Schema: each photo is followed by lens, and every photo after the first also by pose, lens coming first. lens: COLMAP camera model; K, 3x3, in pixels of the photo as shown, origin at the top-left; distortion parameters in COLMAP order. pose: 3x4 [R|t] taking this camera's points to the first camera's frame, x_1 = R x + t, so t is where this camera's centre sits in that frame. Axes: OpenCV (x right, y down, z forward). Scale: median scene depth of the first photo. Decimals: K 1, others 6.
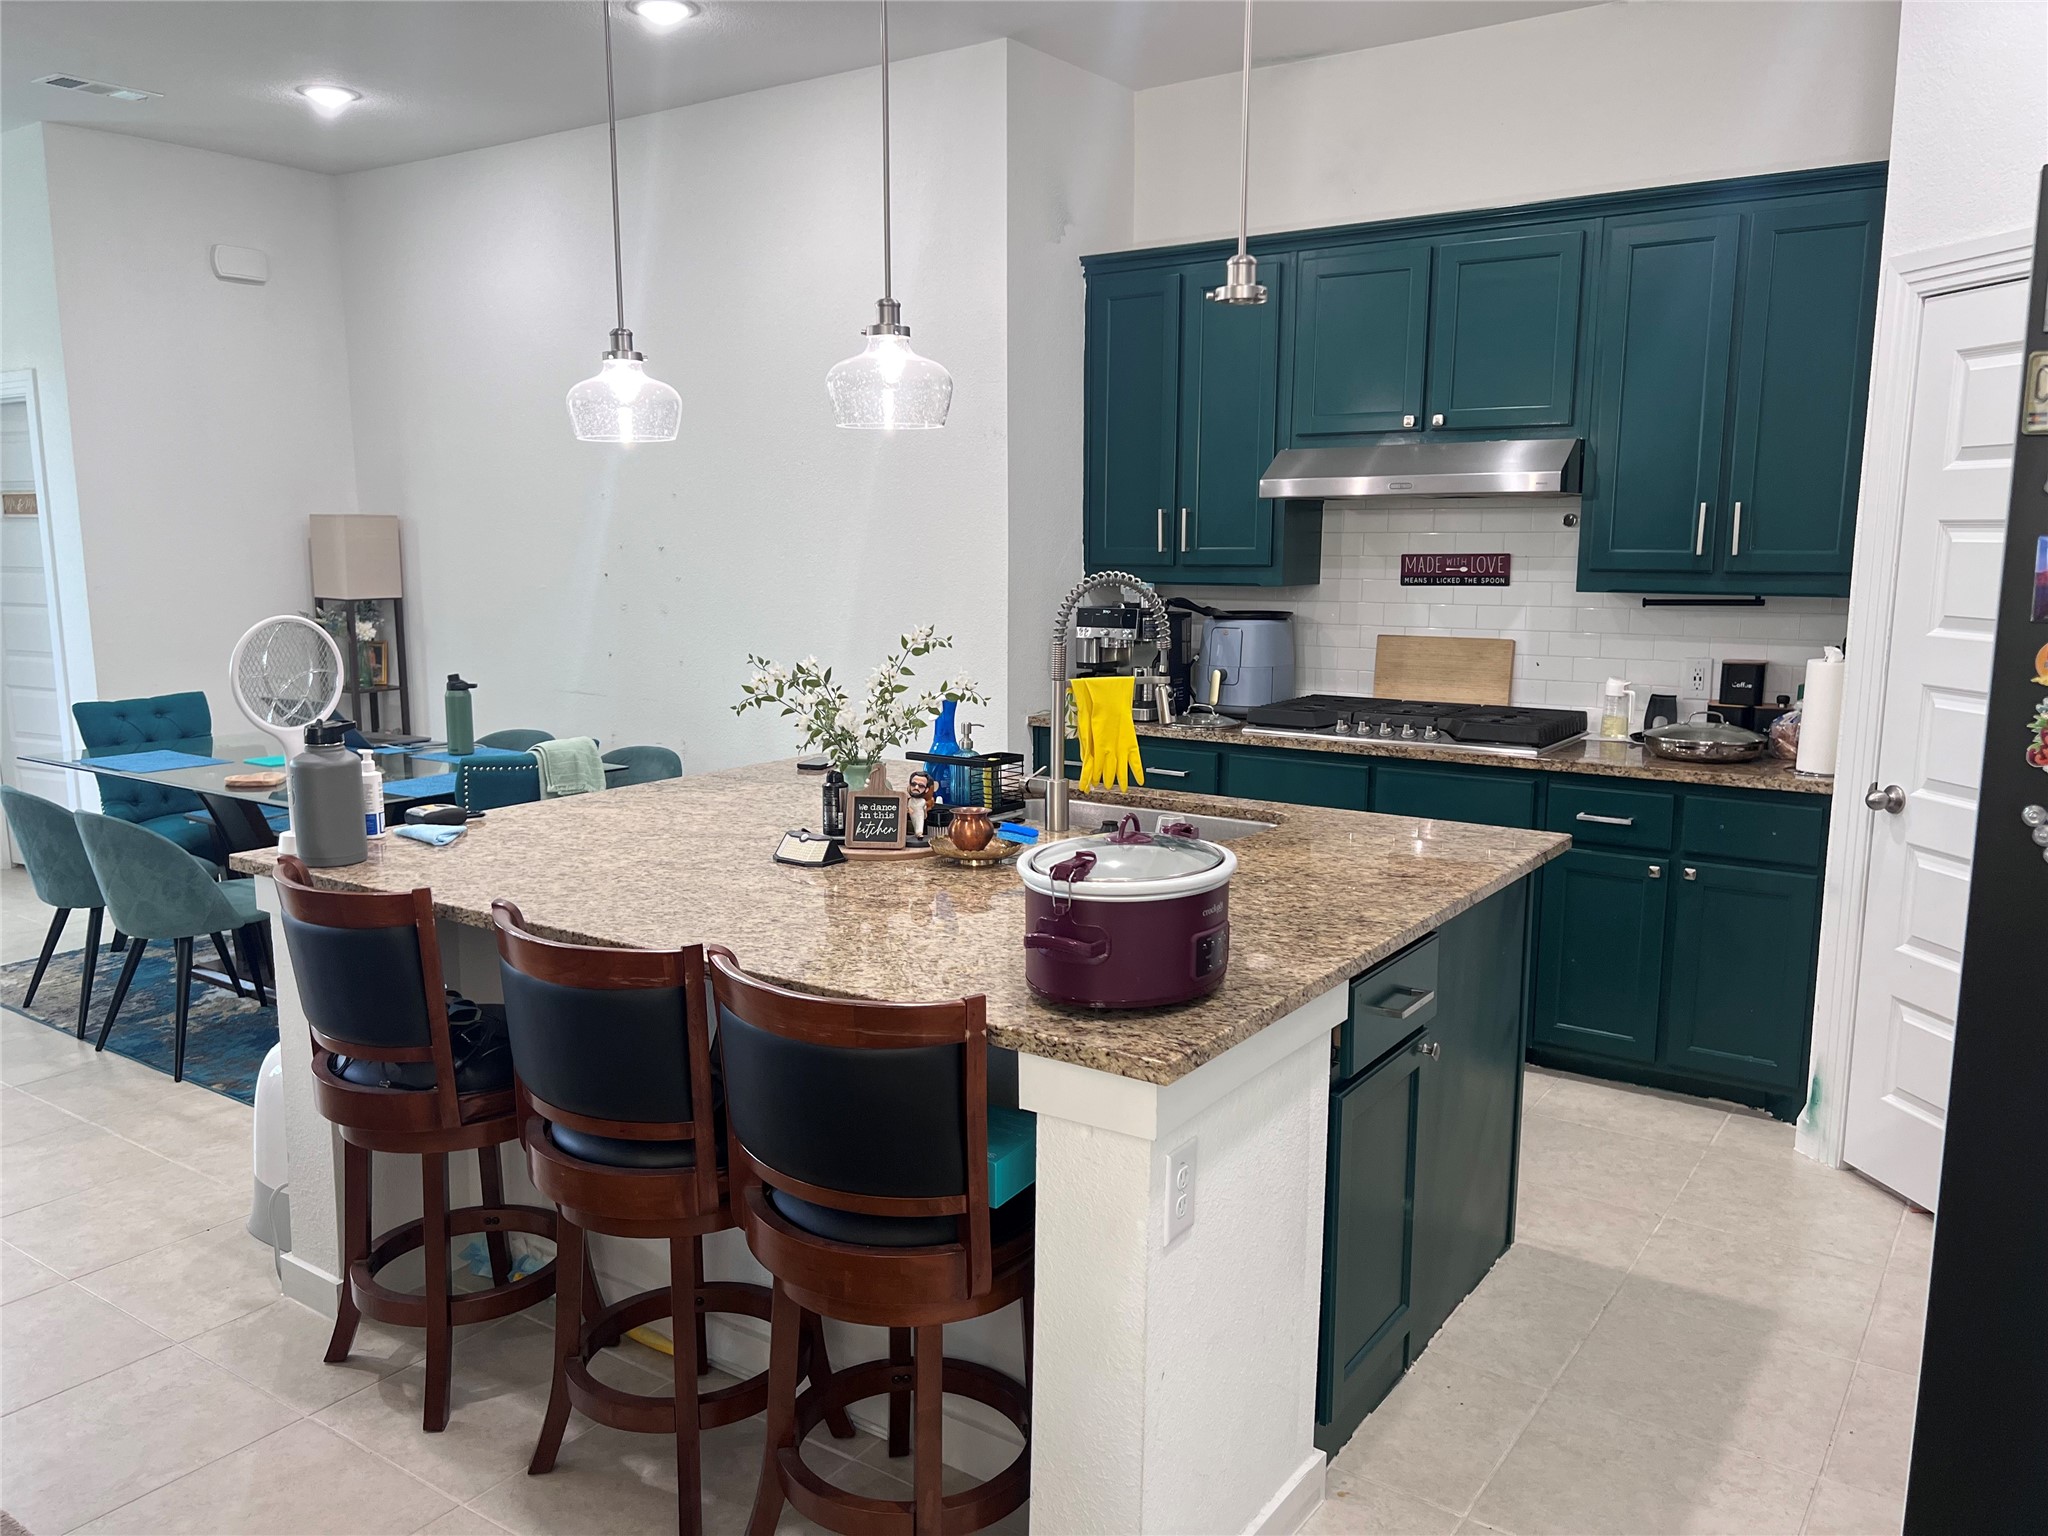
lens RADIAL K [[1544.0, 0, 1020.2], [0, 1544.0, 777.6], [0, 0, 1]] dist [0.001572, 0.001443]
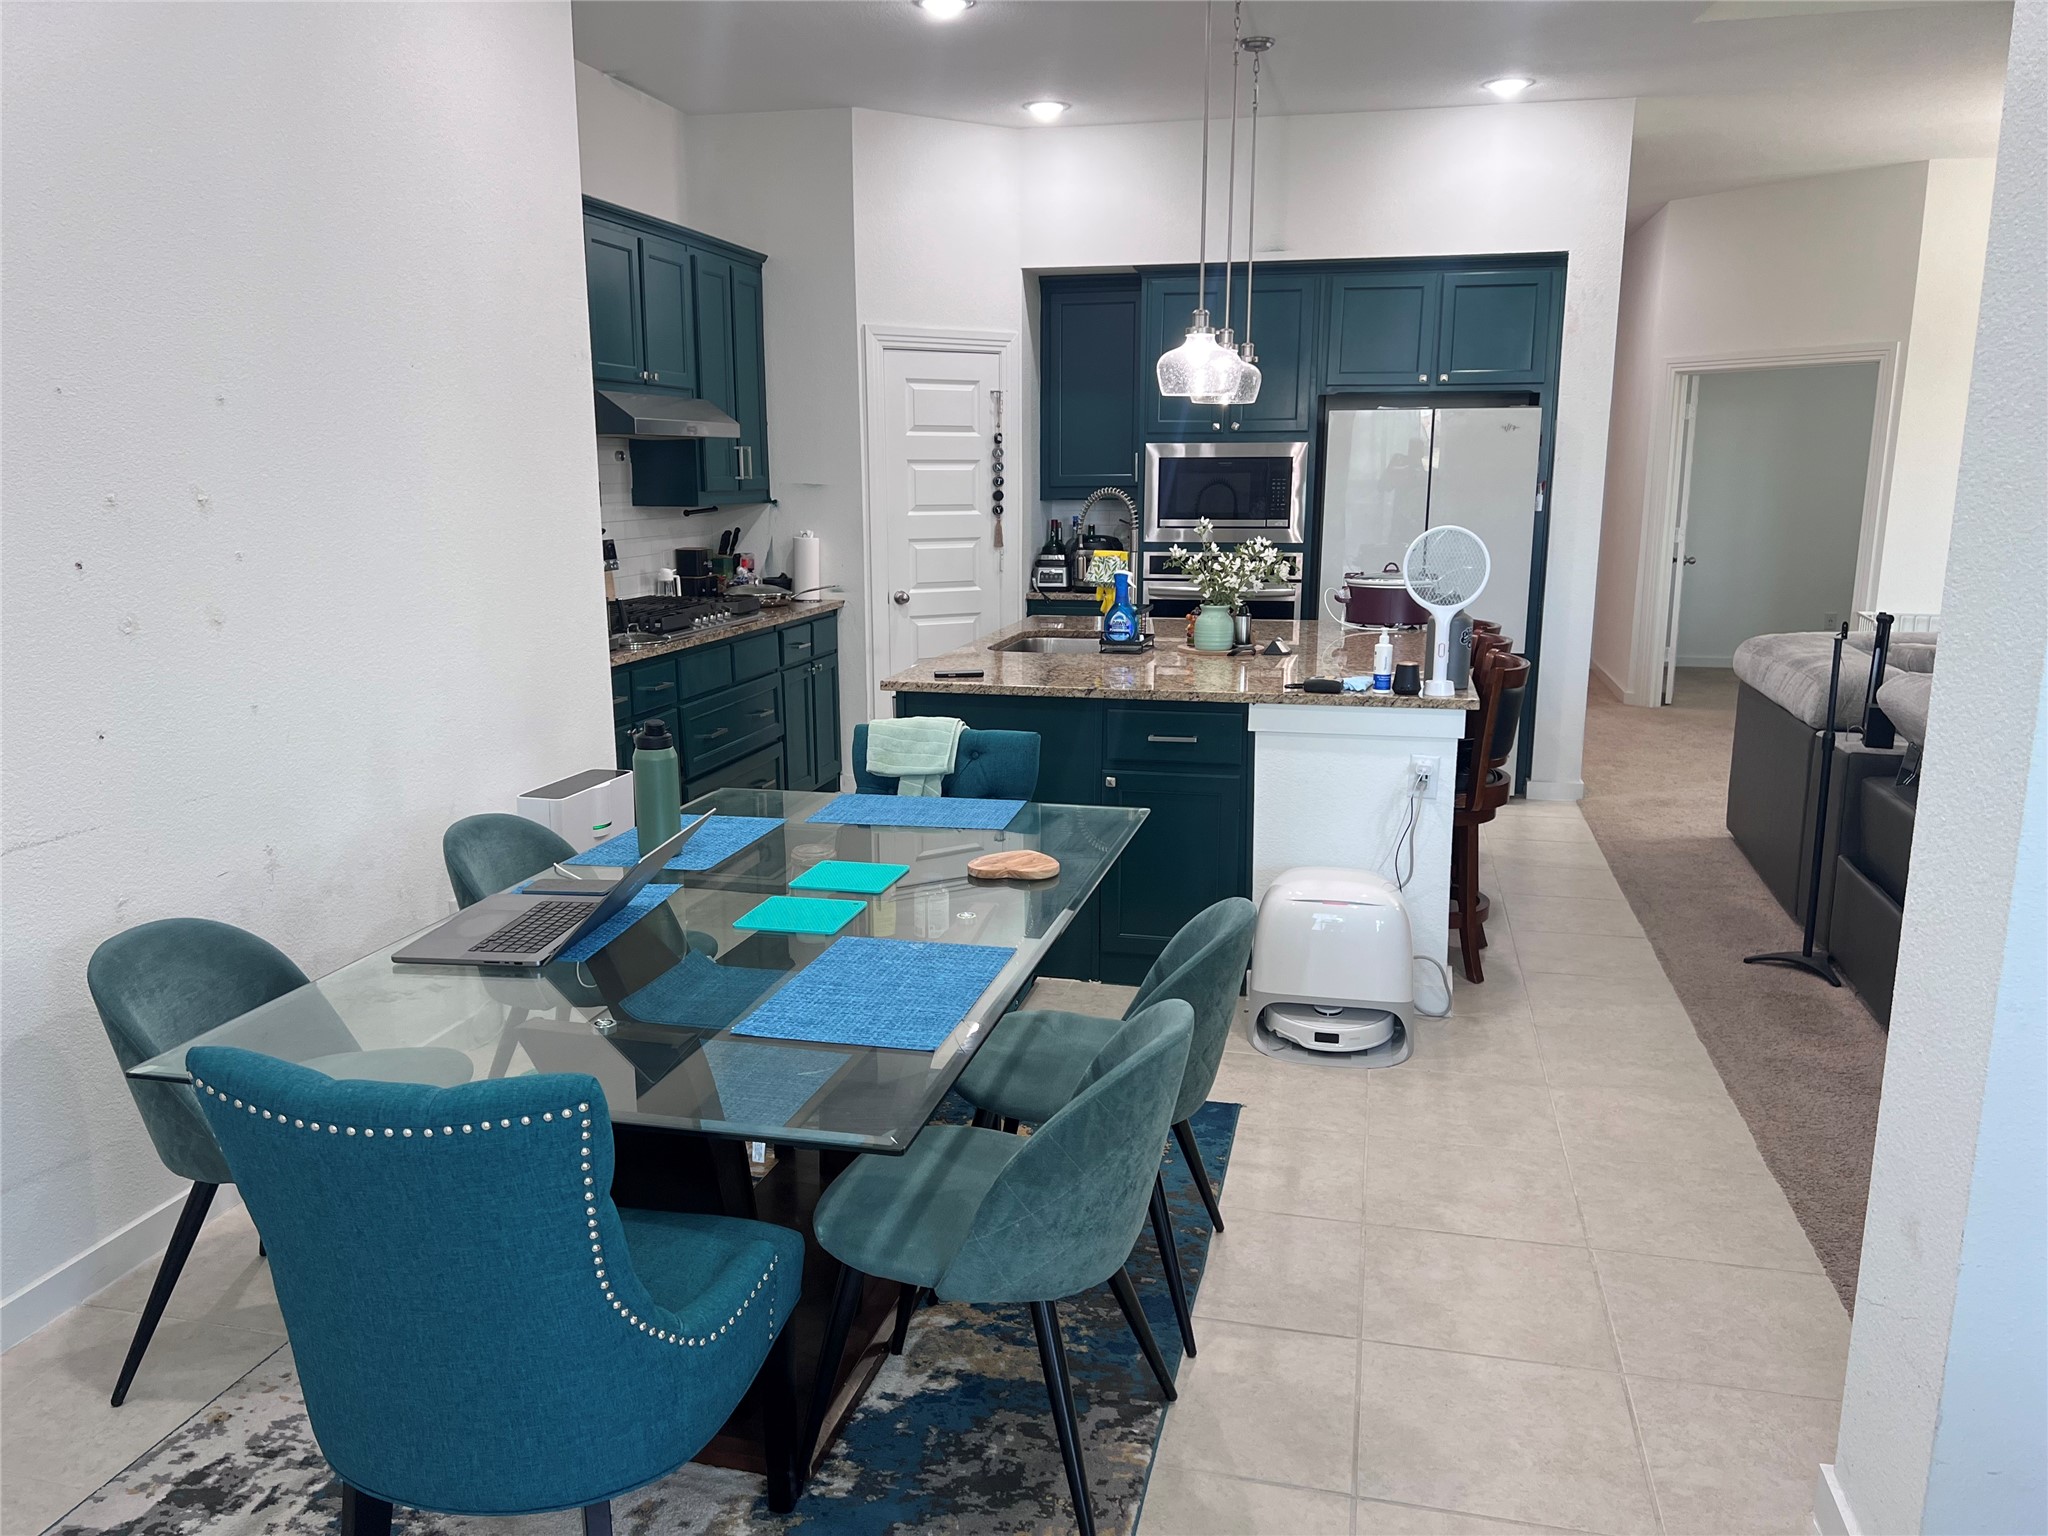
lens RADIAL K [[1544.0, 0, 1022.8], [0, 1544.0, 767.4], [0, 0, 1]] dist [0.001572, 0.001443]
pose [[-0.375643, -0.177760, 0.909557, -1.261645], [0.145690, 0.957903, 0.247378, -0.228091], [-0.915241, 0.225439, -0.333932, 1.426432]]
